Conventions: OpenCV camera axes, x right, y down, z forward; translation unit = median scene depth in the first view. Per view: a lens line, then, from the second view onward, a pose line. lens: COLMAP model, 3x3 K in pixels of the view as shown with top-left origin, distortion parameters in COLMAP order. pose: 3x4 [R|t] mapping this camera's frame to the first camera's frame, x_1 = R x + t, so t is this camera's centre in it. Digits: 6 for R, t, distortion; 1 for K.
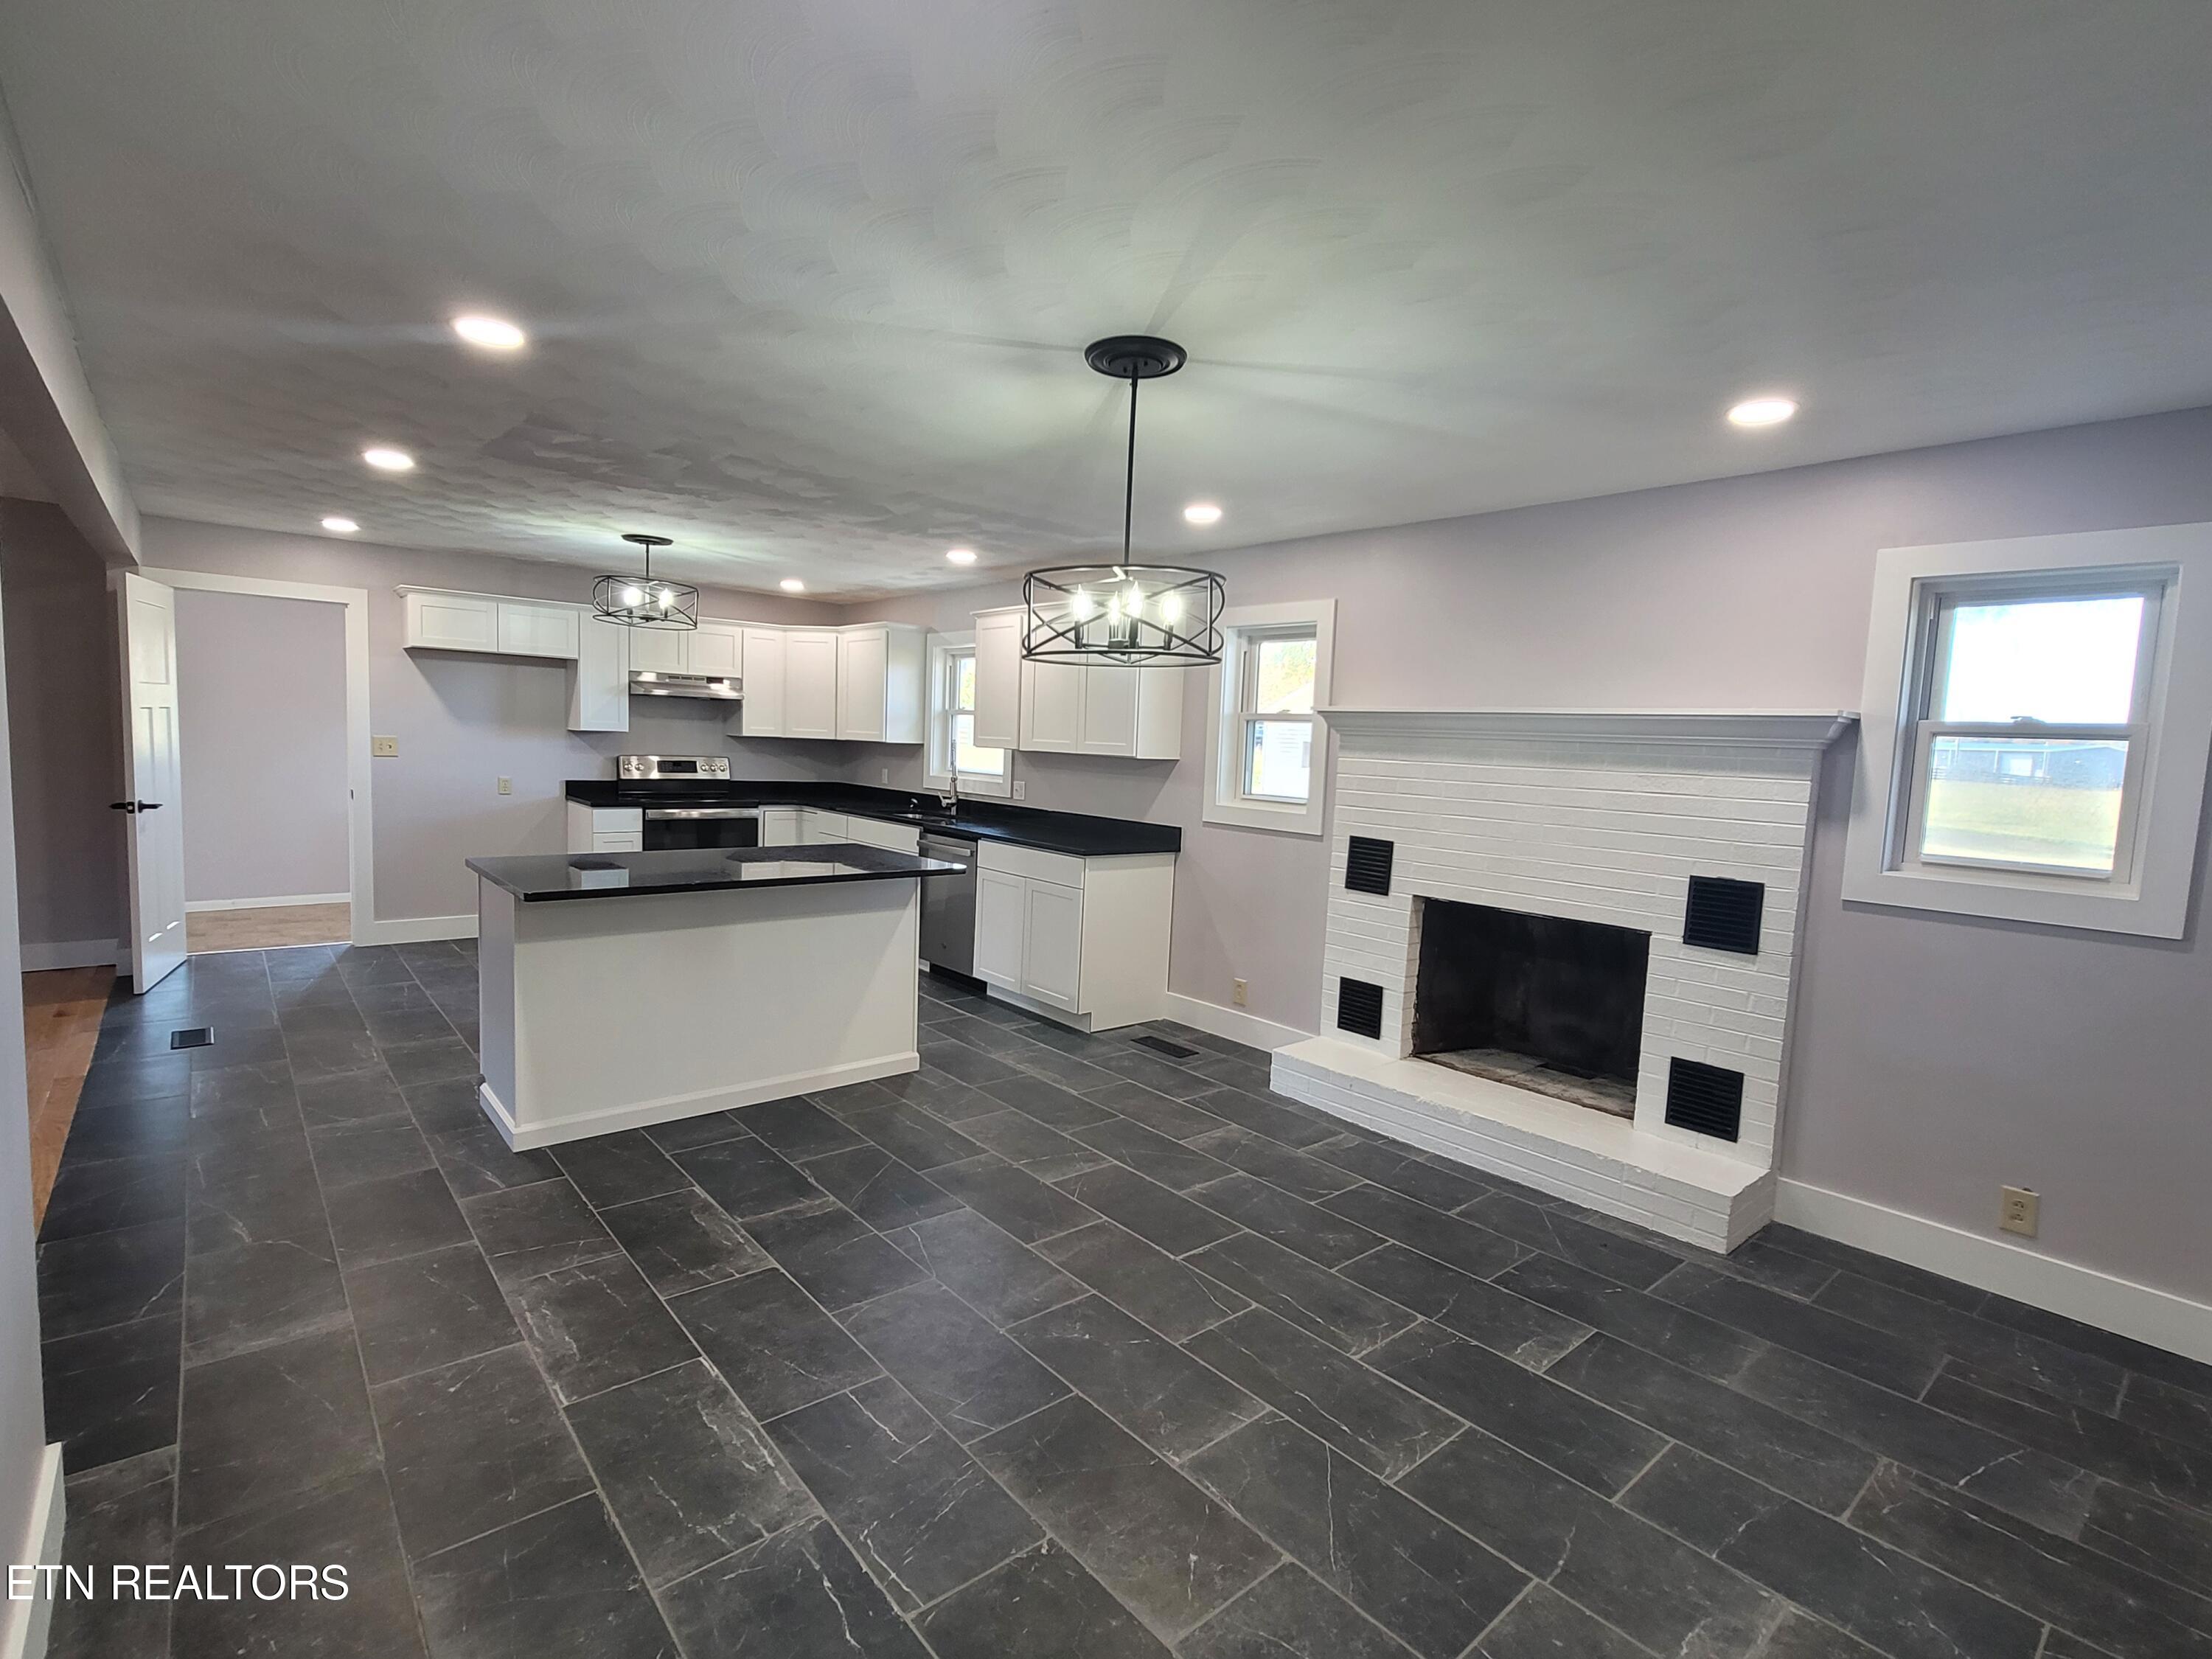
lens RADIAL K [[1044.4, 0, 1104.5], [0, 1044.4, 833.4], [0, 0, 1]] dist [-0.000965, 0.000240]
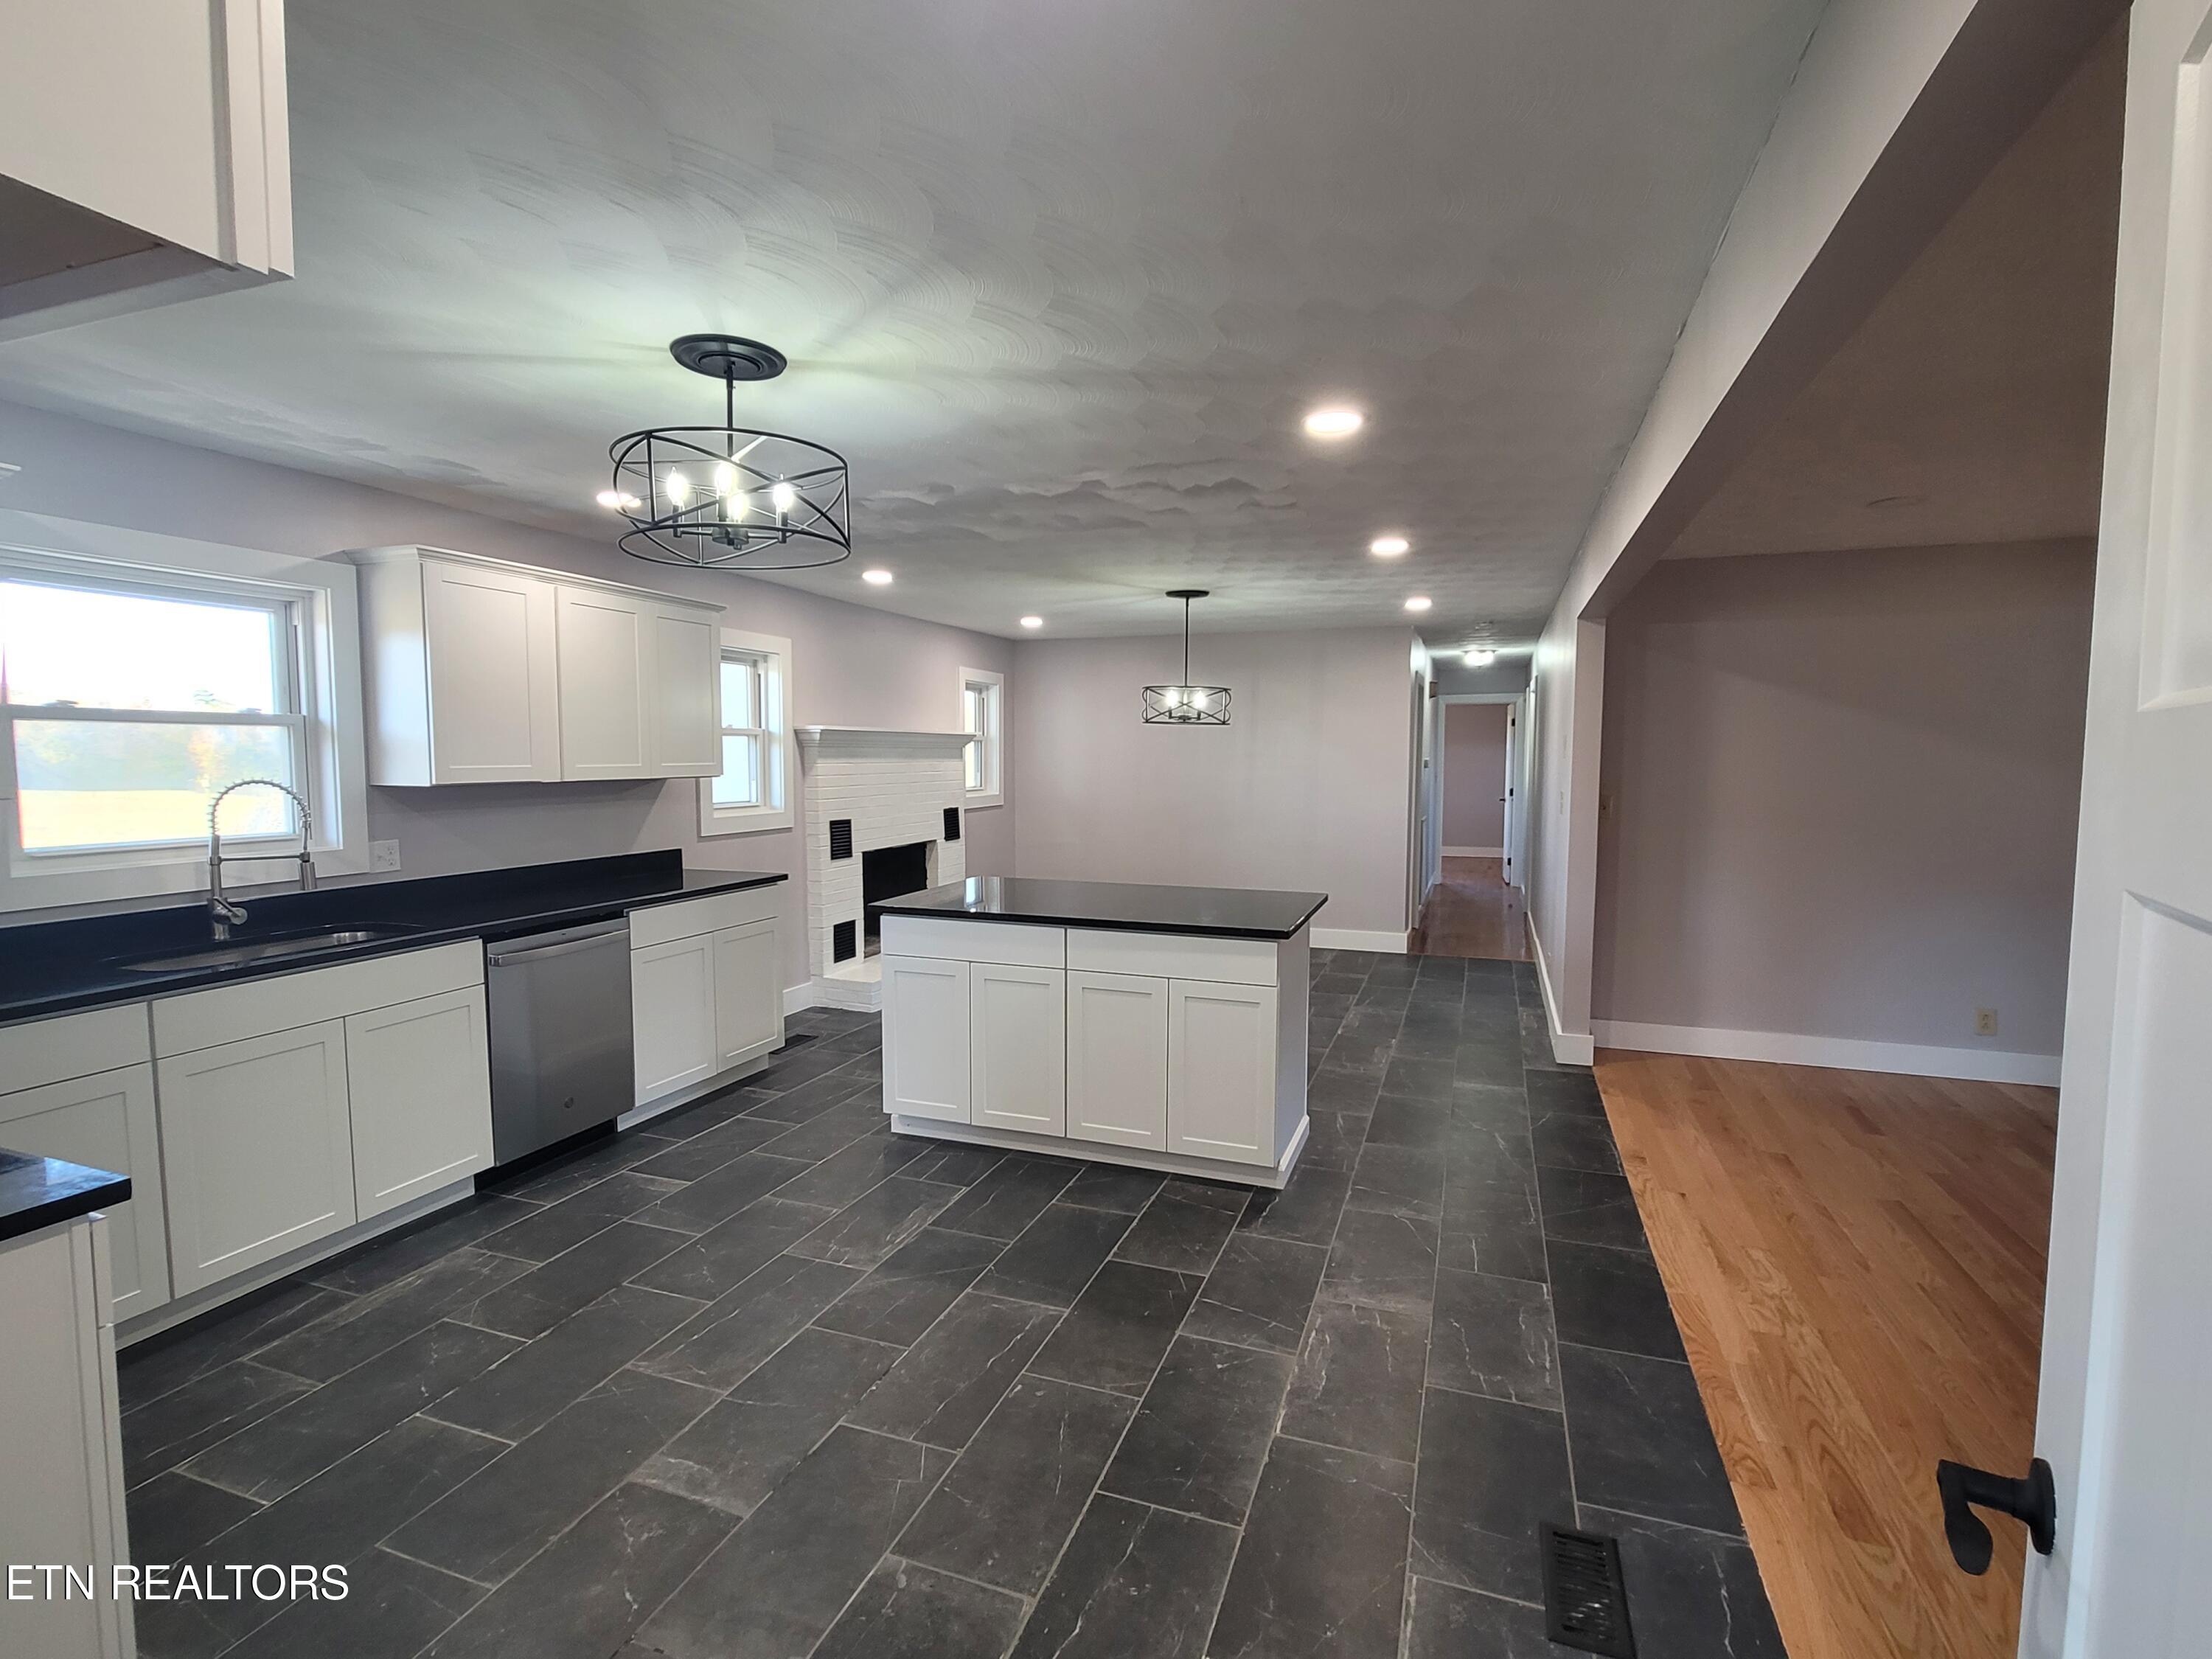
lens RADIAL K [[1044.4, 0, 1104.5], [0, 1044.4, 833.4], [0, 0, 1]] dist [-0.000965, 0.000240]
pose [[-0.488724, -0.111944, 0.865227, -0.813139], [0.055403, 0.985750, 0.158832, -0.129426], [-0.870677, 0.125561, -0.475558, 0.974187]]
